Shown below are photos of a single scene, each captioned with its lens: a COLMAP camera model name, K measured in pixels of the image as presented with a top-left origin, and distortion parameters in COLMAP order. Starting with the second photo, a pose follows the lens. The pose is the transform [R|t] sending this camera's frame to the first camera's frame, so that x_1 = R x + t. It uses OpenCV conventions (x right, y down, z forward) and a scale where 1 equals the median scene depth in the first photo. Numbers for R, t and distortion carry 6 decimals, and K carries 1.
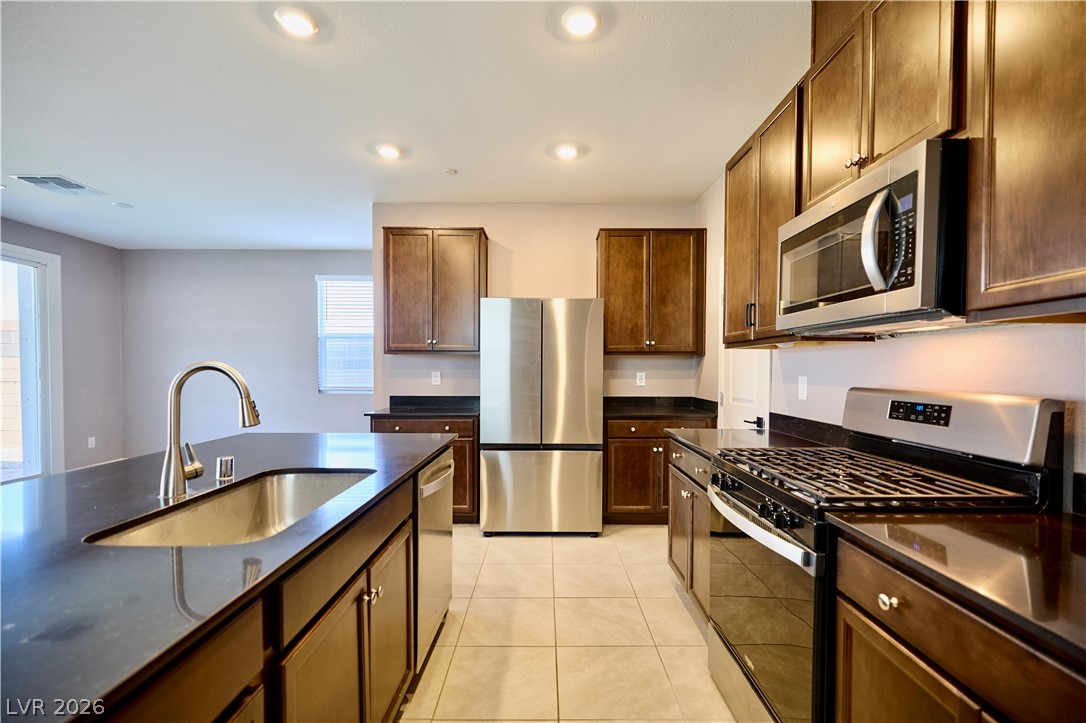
lens RADIAL K [[473.2, 0, 546.8], [0, 473.2, 378.0], [0, 0, 1]] dist [0.004097, -0.000115]
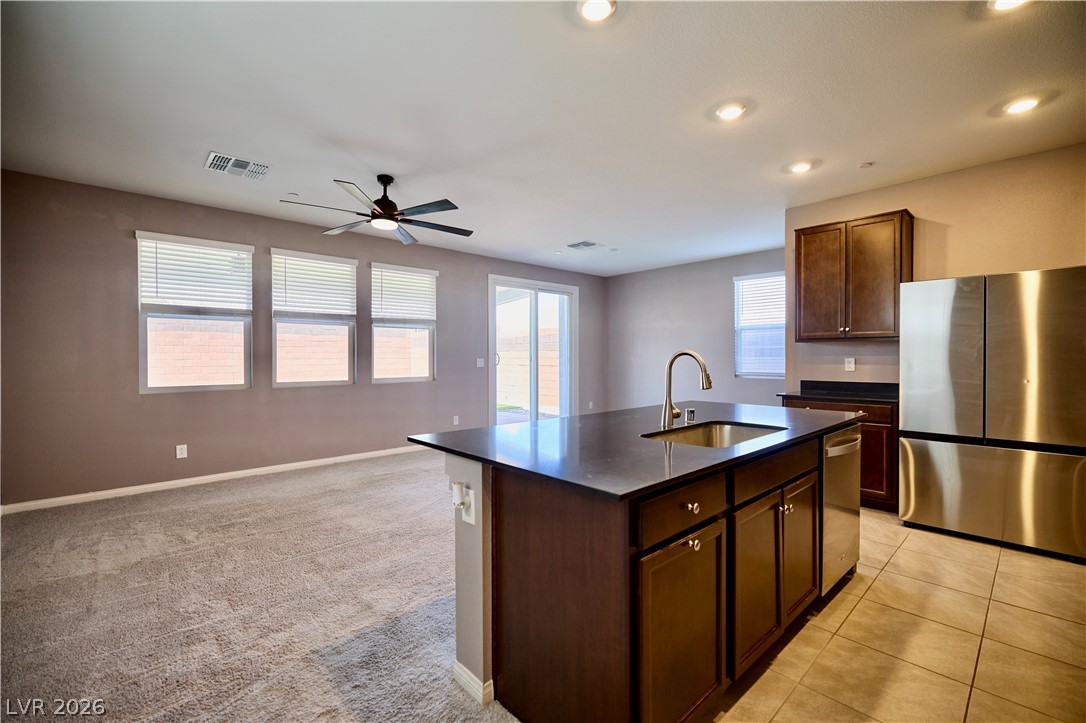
lens RADIAL K [[473.2, 0, 542.6], [0, 473.2, 361.9], [0, 0, 1]] dist [0.004097, -0.000115]
pose [[0.680767, 0.001675, -0.732499, 0.075036], [-0.010502, 0.999917, -0.007474, 0.010661], [0.732425, 0.012781, 0.680728, -0.213830]]
